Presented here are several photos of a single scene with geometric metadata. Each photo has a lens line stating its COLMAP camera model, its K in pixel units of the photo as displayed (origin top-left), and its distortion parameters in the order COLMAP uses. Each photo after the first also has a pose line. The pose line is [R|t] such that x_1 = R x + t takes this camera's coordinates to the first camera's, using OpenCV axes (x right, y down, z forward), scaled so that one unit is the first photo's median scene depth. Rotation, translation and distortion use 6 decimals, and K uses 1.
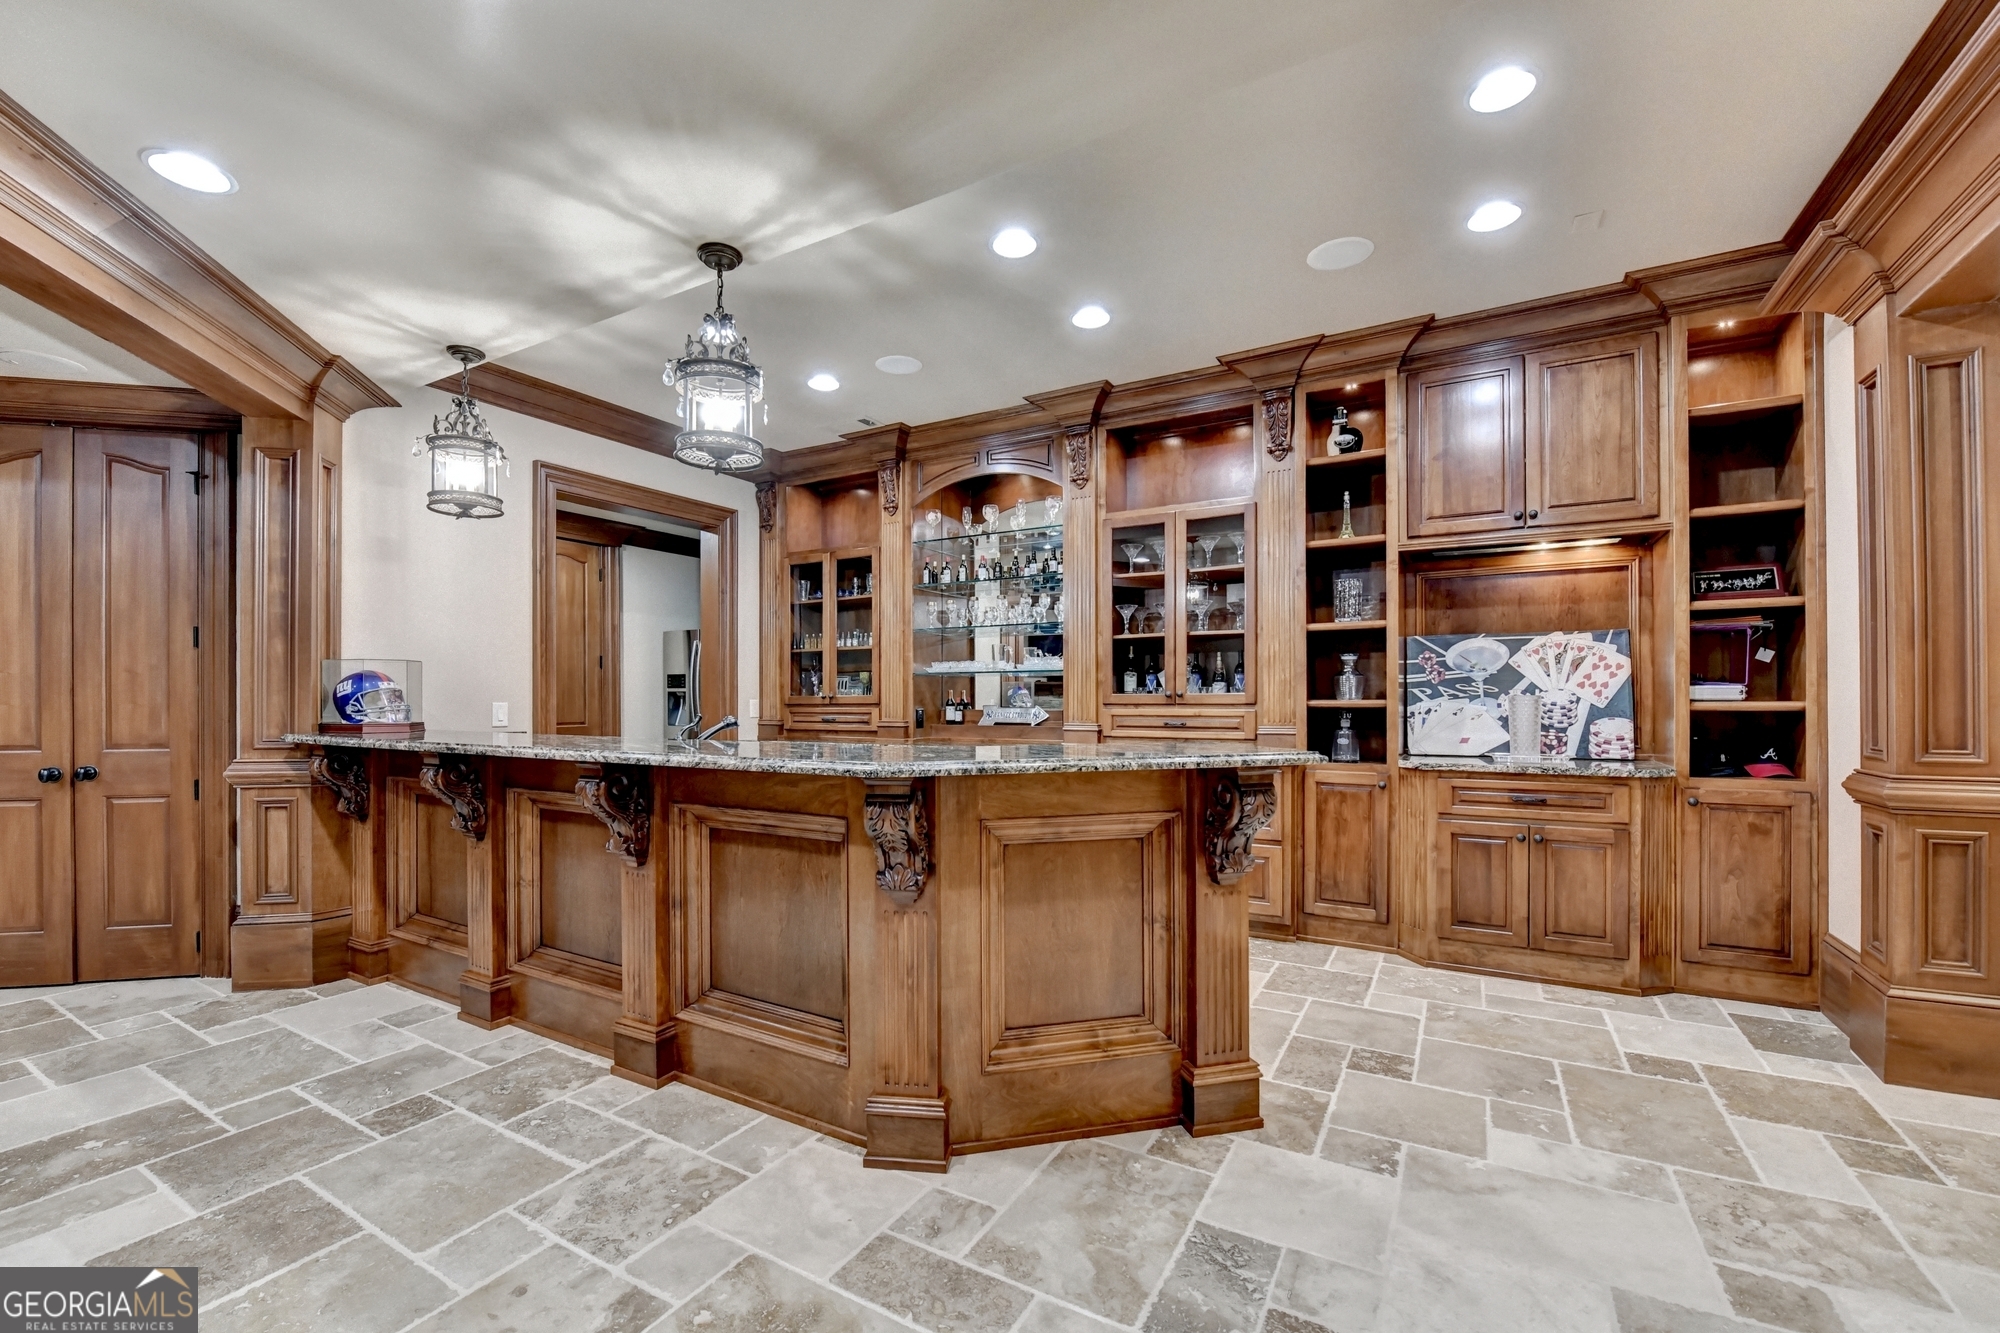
lens RADIAL K [[822.0, 0, 996.5], [0, 822.0, 691.6], [0, 0, 1]] dist [-0.019500, -0.000568]
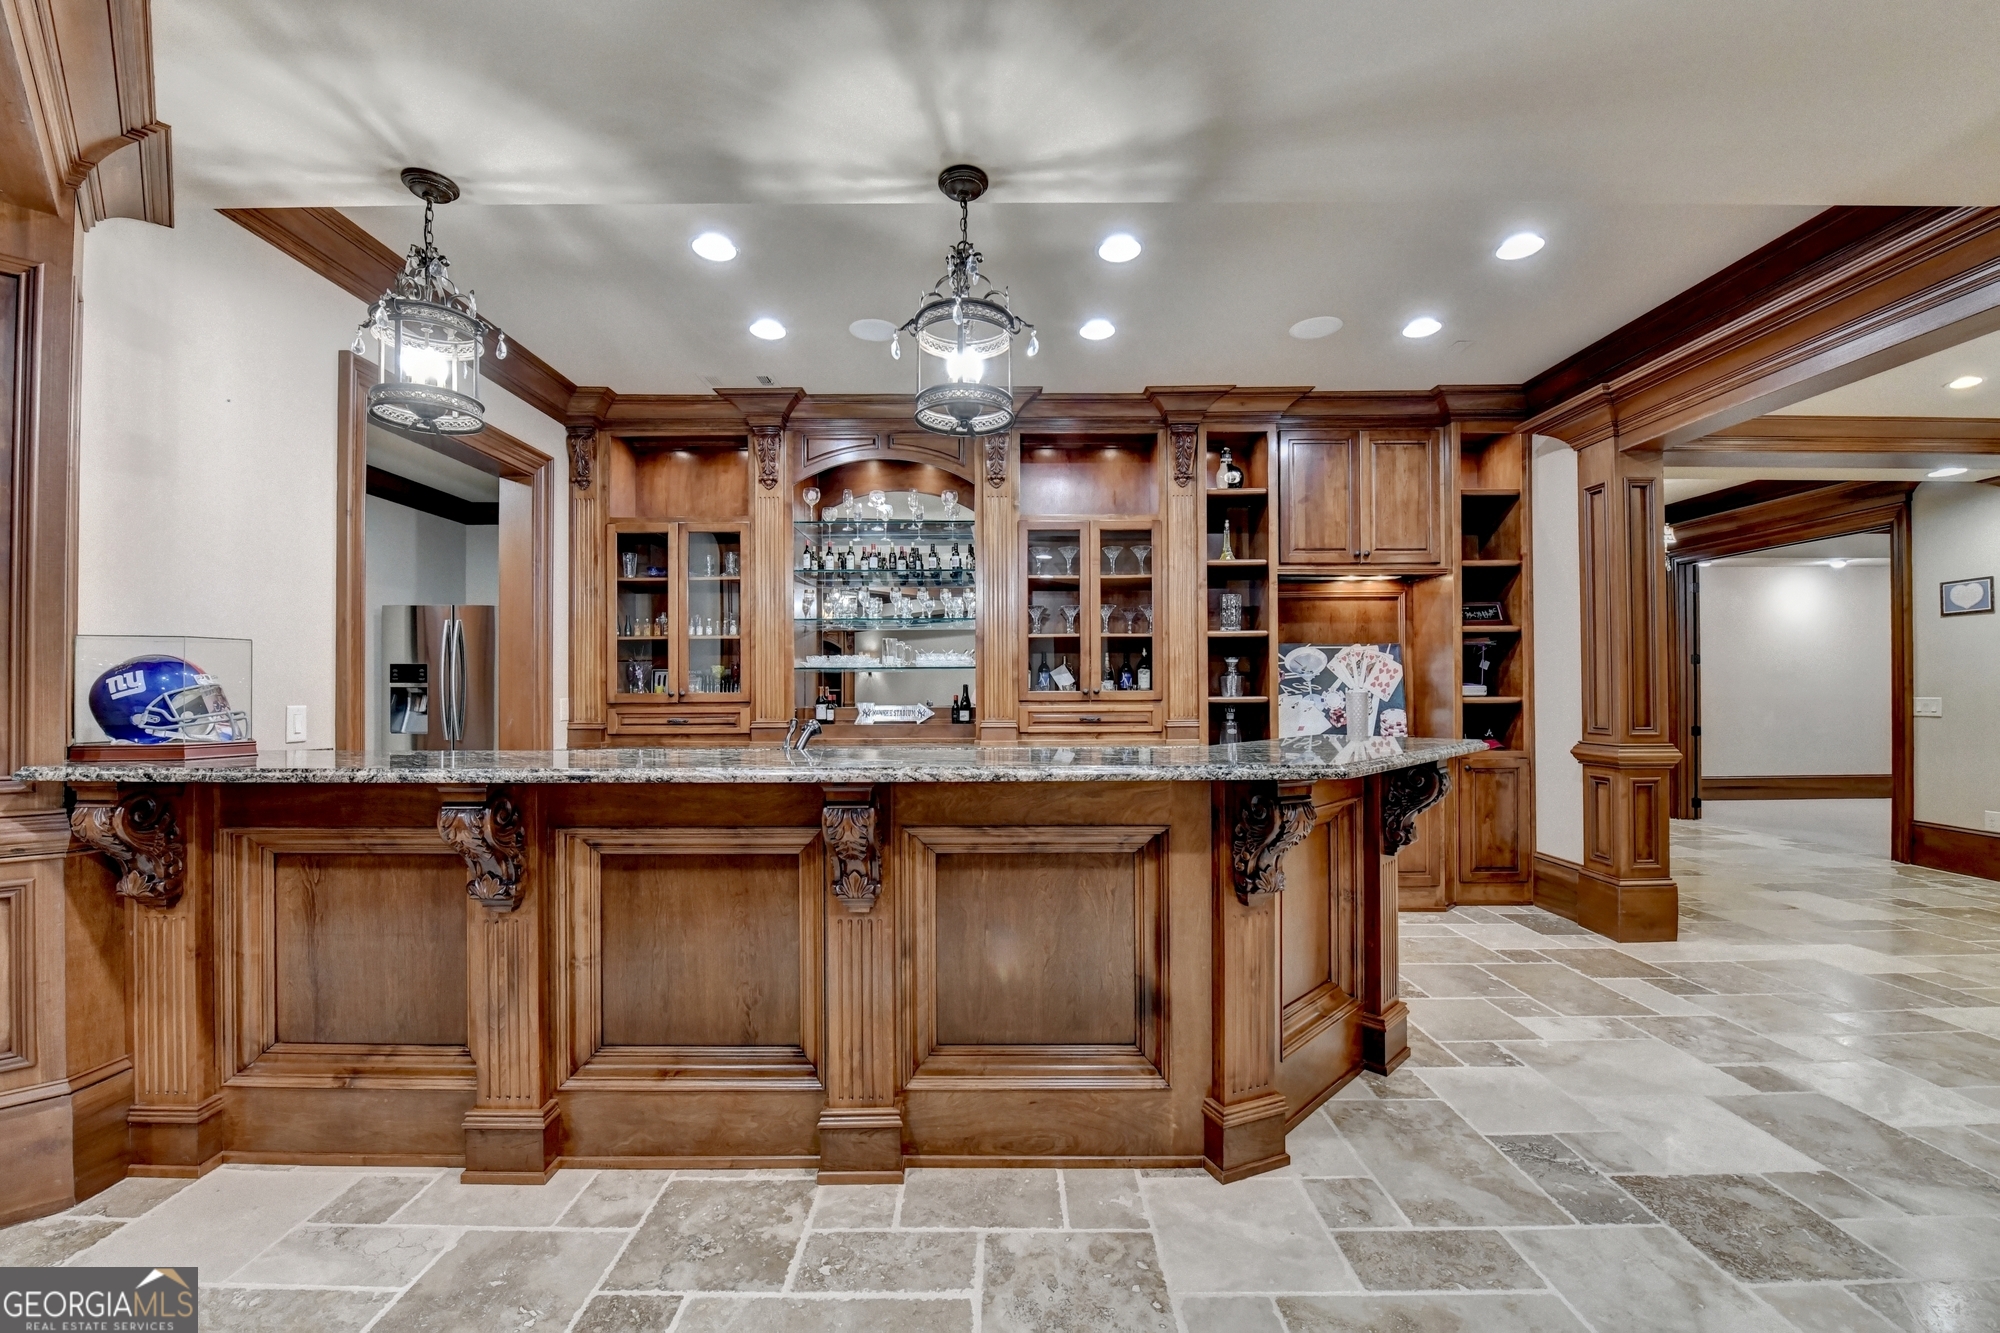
lens RADIAL K [[816.0, 0, 982.4], [0, 816.0, 679.4], [0, 0, 1]] dist [-0.020907, -0.000369]
pose [[0.866661, 0.006430, 0.498856, -0.557642], [-0.002497, 0.999960, -0.008550, -0.004196], [-0.498891, 0.006164, 0.866643, 0.193459]]
